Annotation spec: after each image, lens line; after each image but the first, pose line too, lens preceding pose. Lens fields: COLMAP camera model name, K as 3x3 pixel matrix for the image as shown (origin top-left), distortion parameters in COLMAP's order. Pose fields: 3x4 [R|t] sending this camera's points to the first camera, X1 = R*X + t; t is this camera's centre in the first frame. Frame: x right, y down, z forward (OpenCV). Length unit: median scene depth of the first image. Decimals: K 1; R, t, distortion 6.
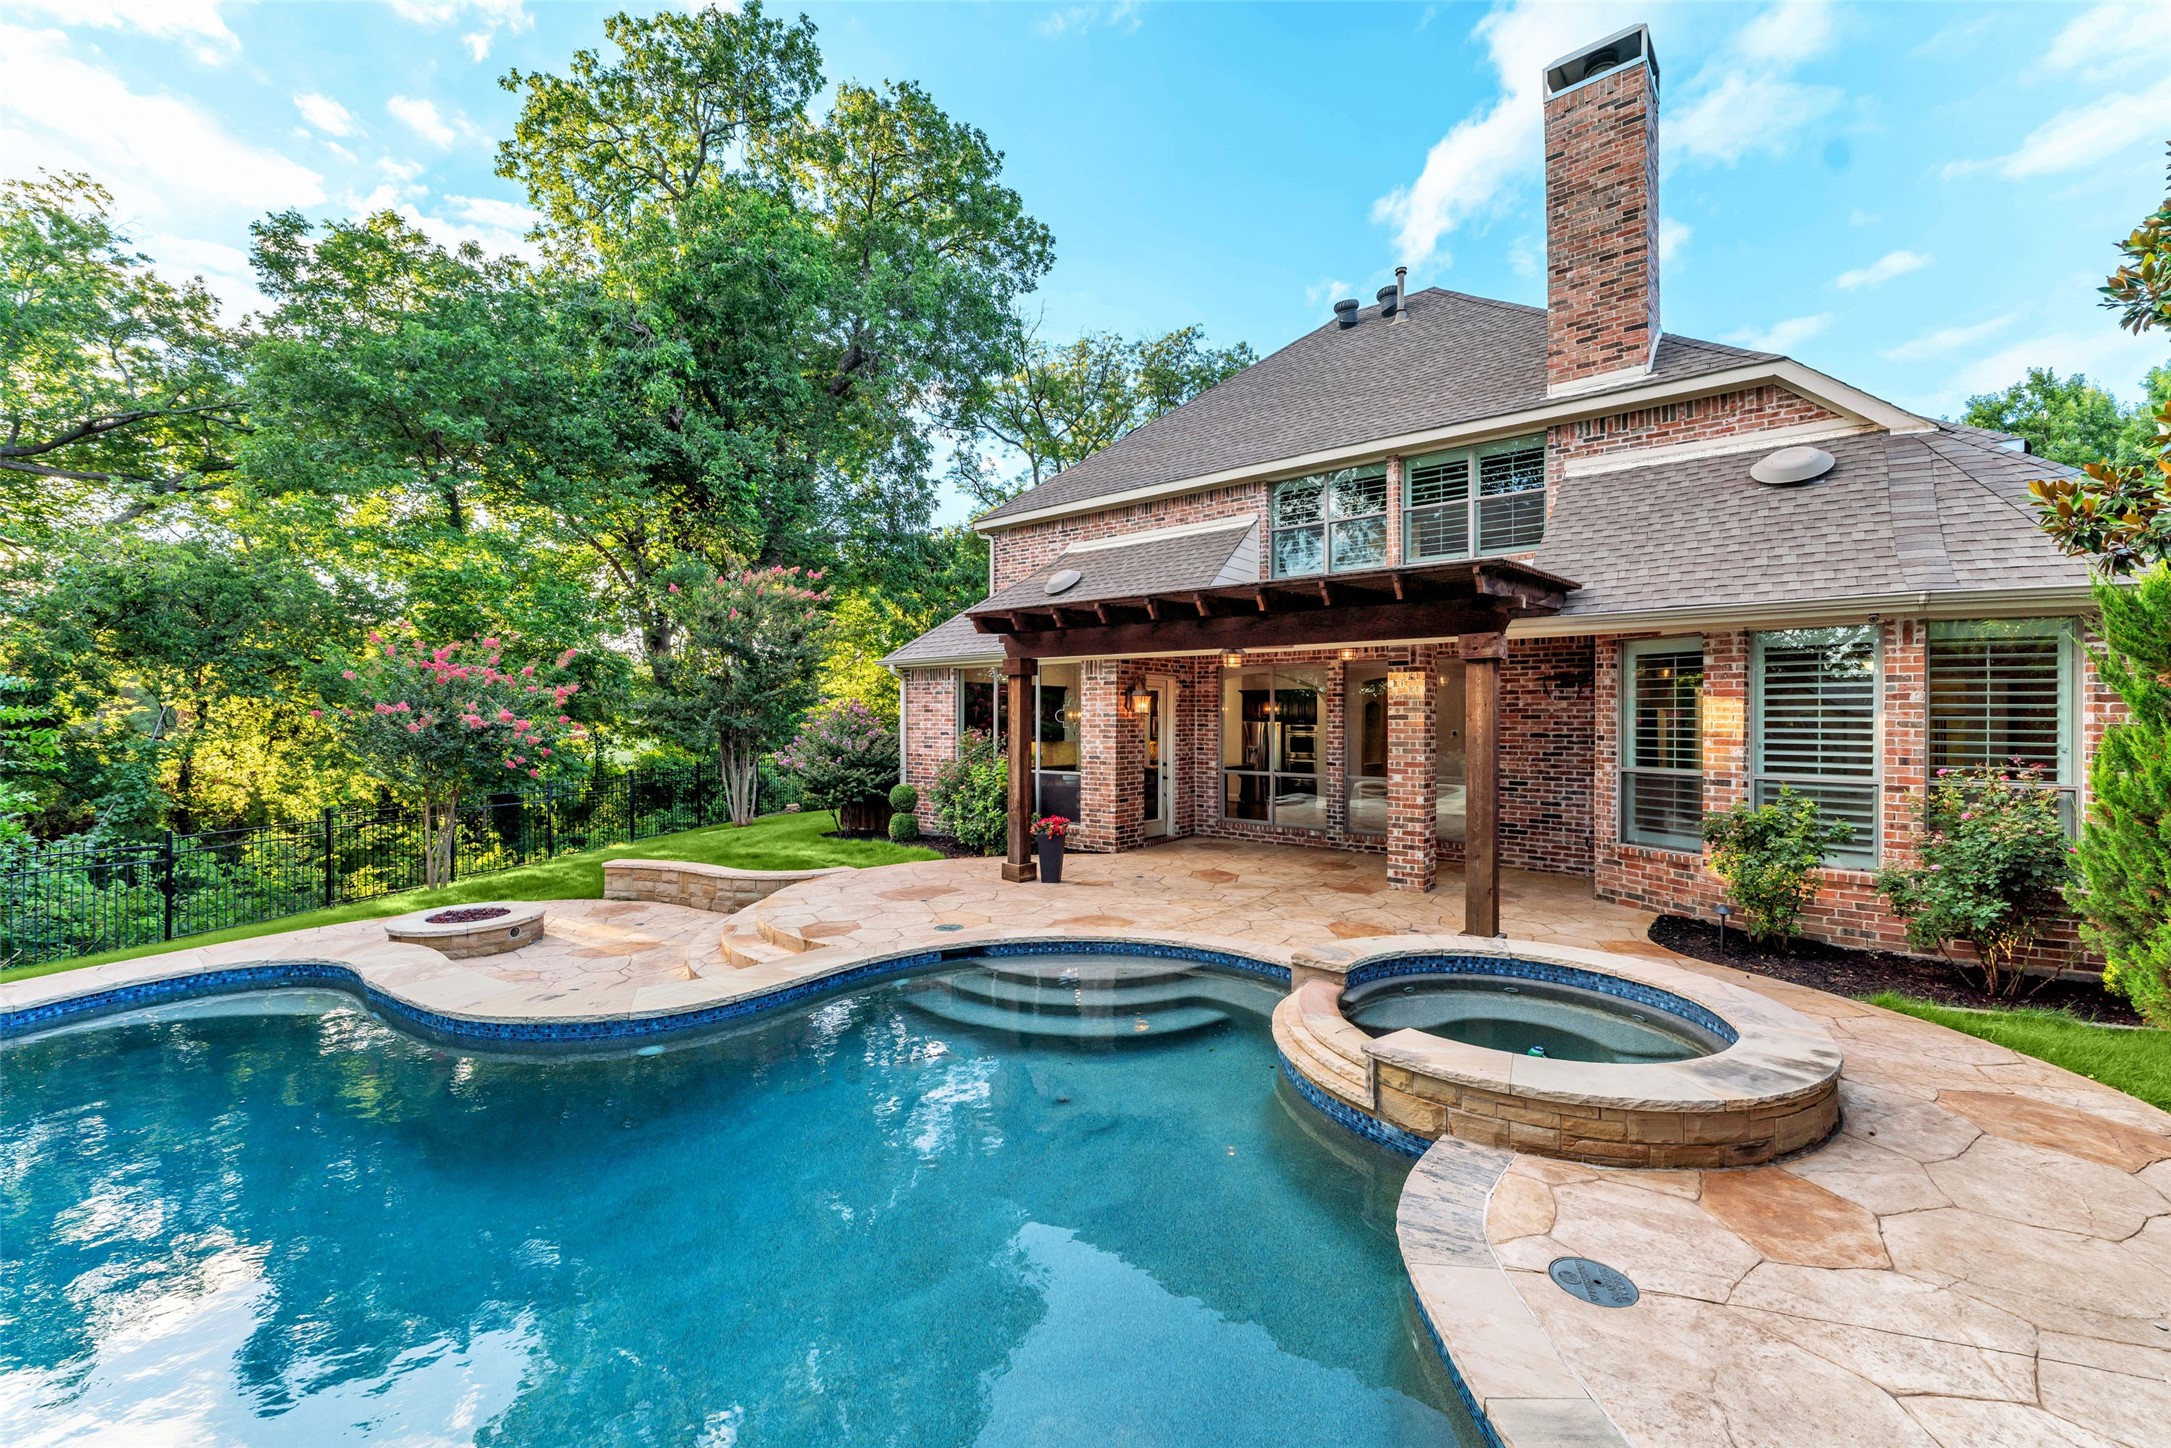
lens RADIAL K [[874.2, 0, 1092.1], [0, 874.2, 715.9], [0, 0, 1]] dist [-0.004173, 0.000592]
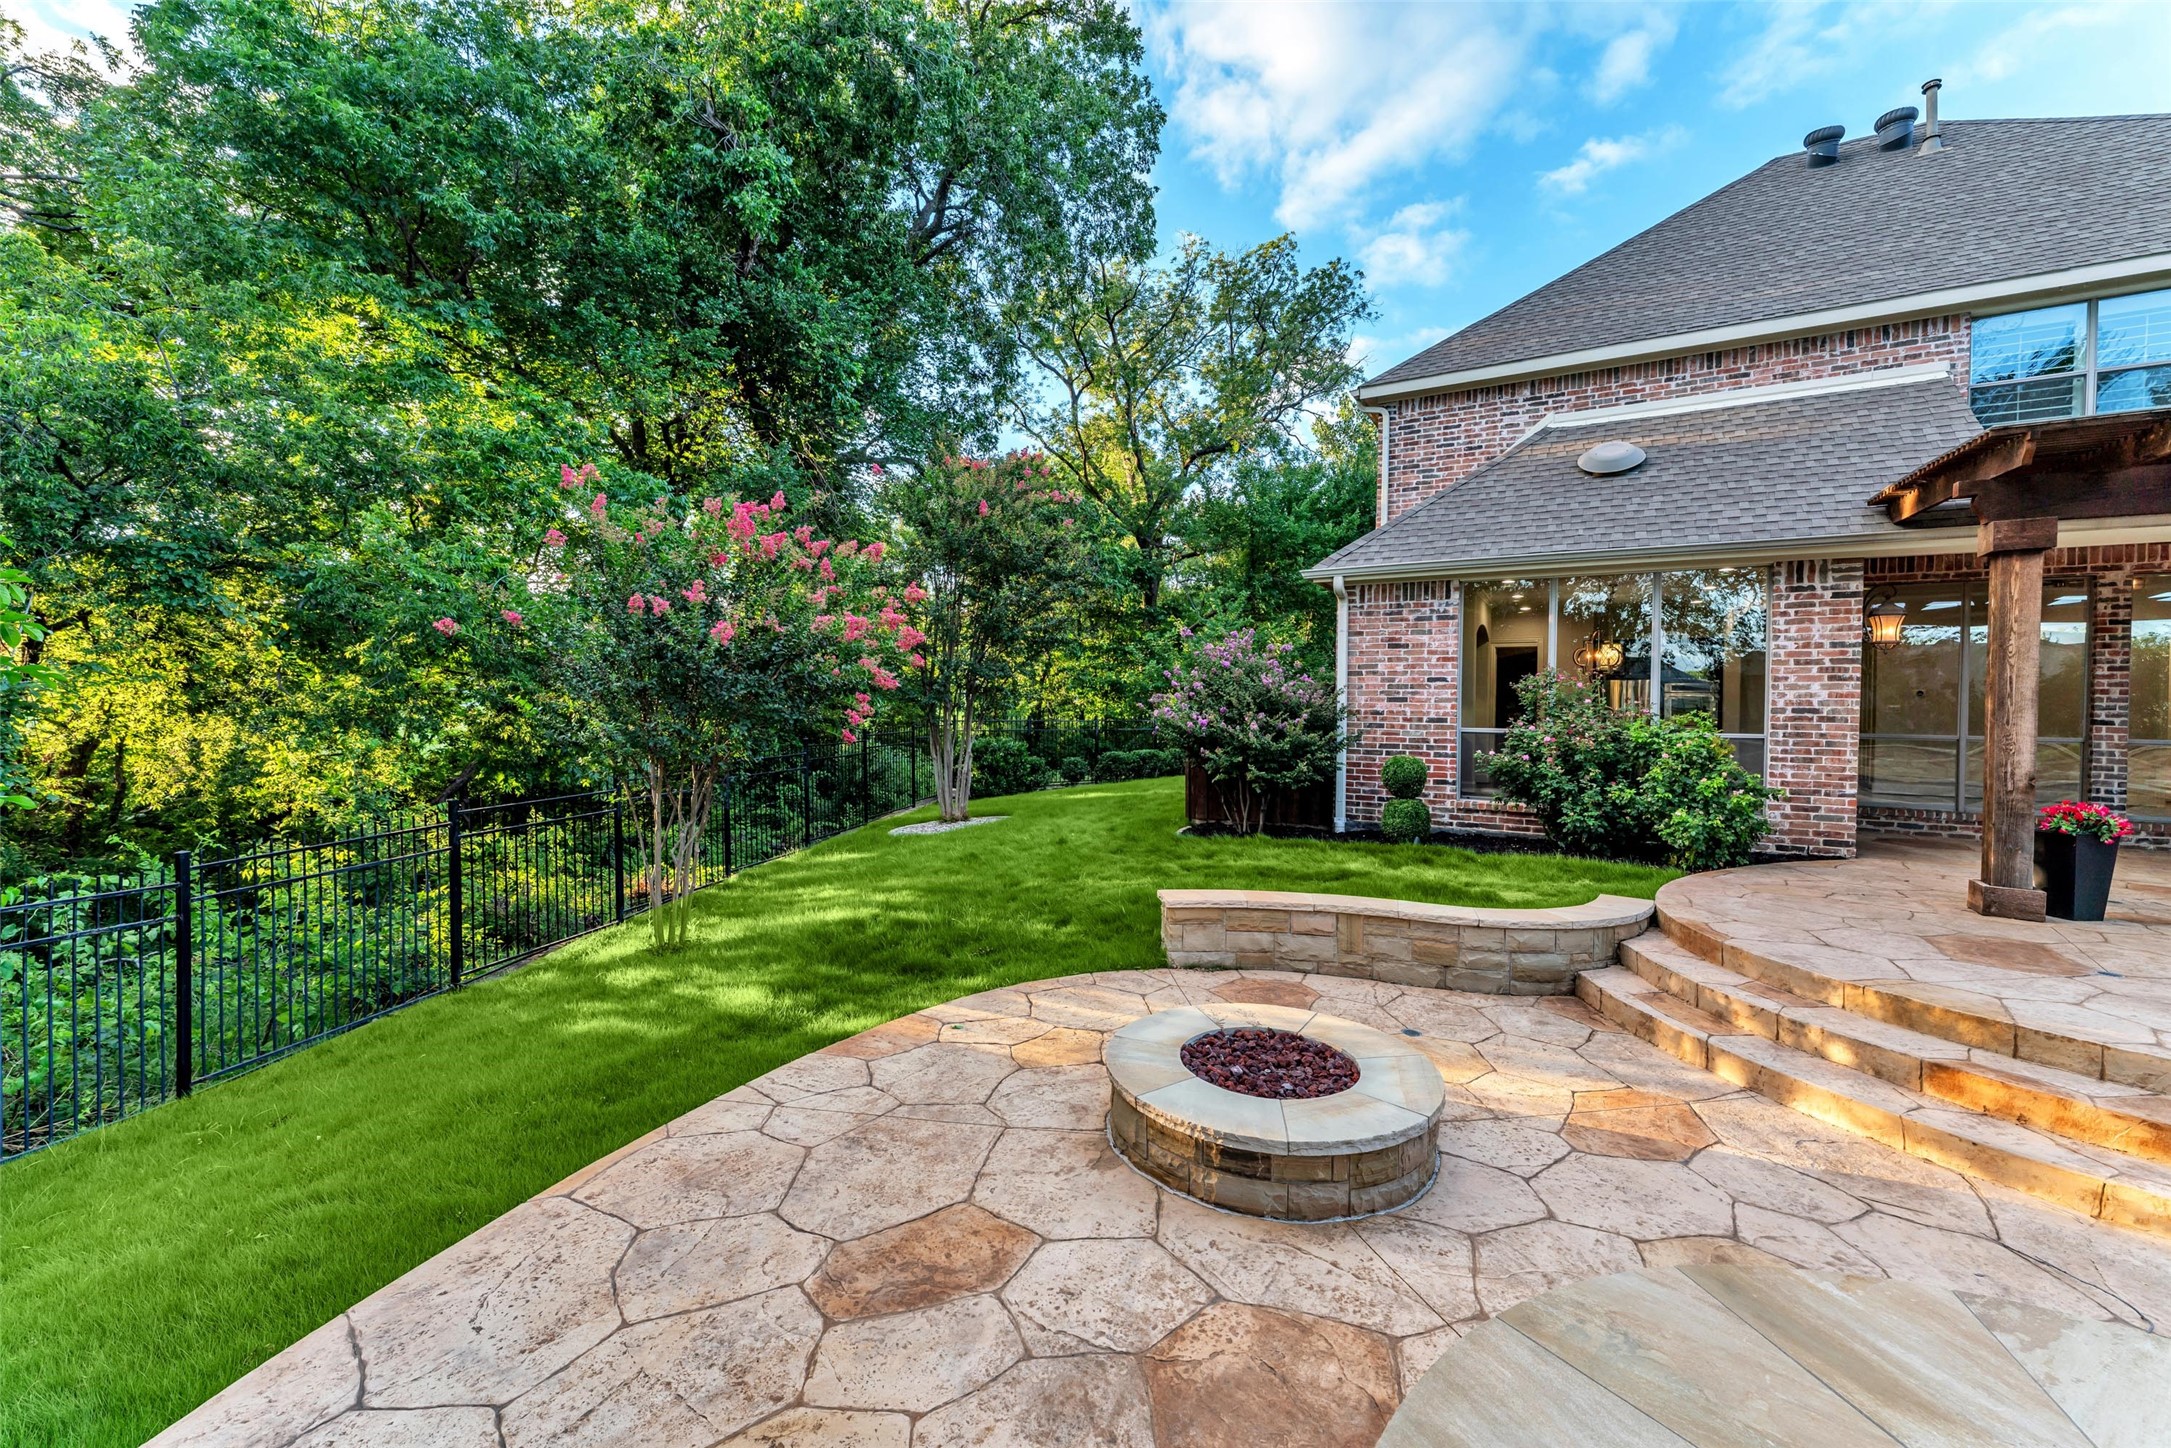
lens RADIAL K [[874.2, 0, 1077.7], [0, 874.2, 713.0], [0, 0, 1]] dist [-0.004173, 0.000592]
pose [[0.987677, 0.005434, 0.156413, -0.643971], [-0.008161, 0.999826, 0.016801, 0.043471], [-0.156294, -0.017870, 0.987549, 0.452095]]
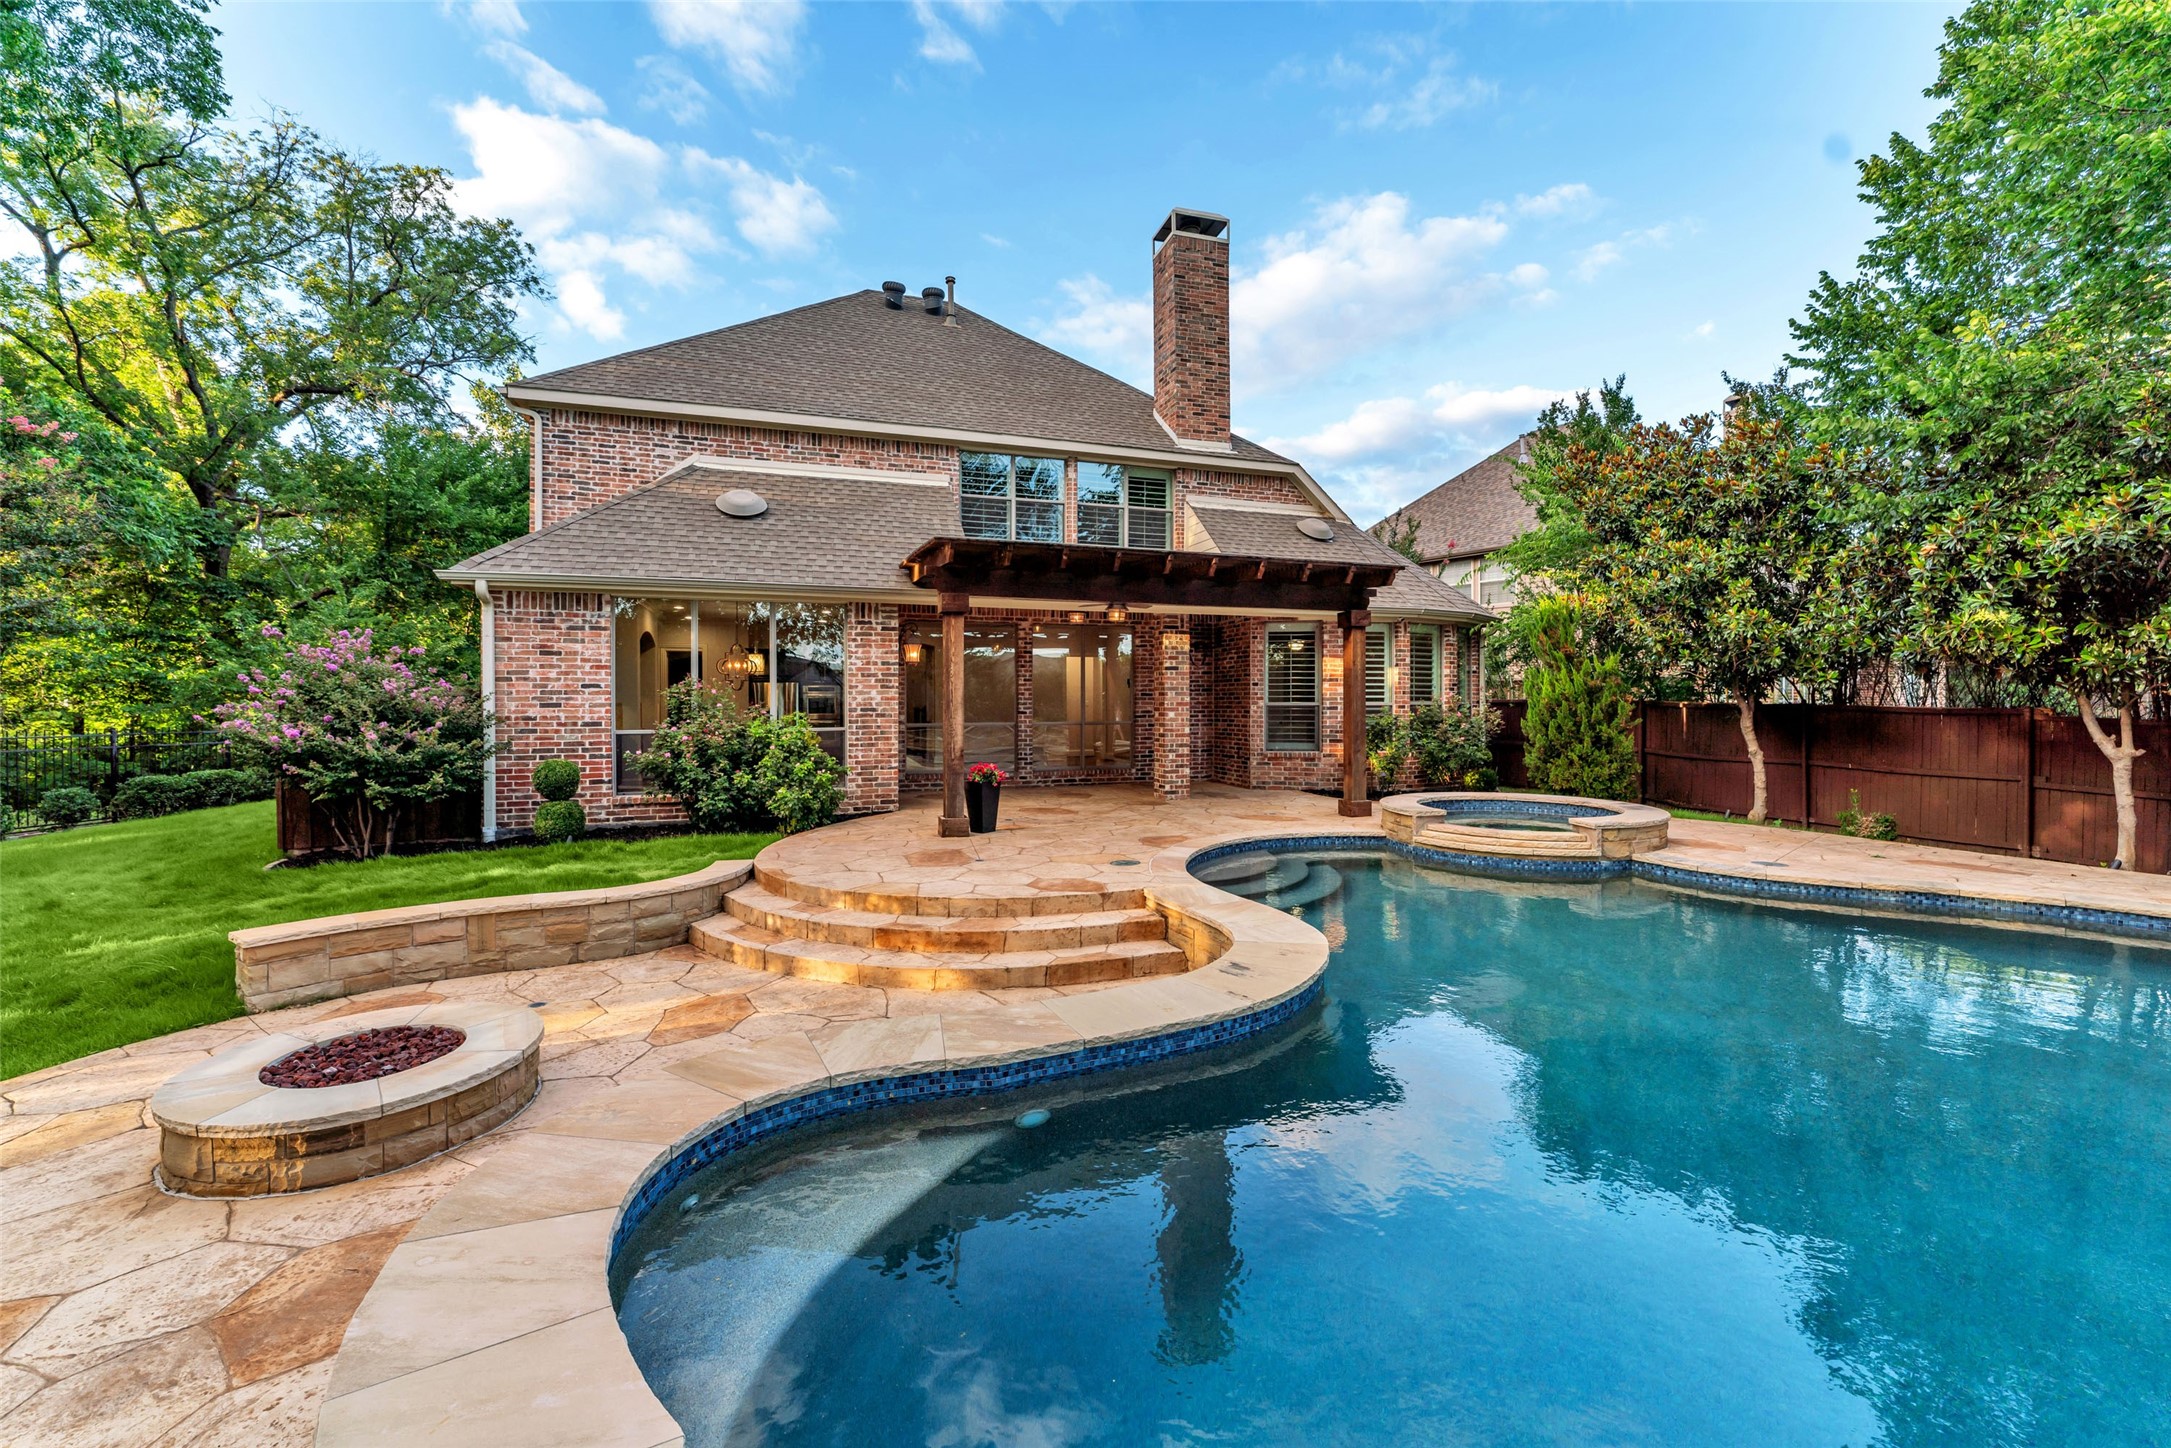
lens RADIAL K [[874.2, 0, 1078.2], [0, 874.2, 703.1], [0, 0, 1]] dist [-0.004173, 0.000592]
pose [[0.525603, -0.007130, 0.850700, -0.668034], [0.001100, 0.999970, 0.007702, 0.034501], [-0.850729, -0.003113, 0.525595, 0.340956]]
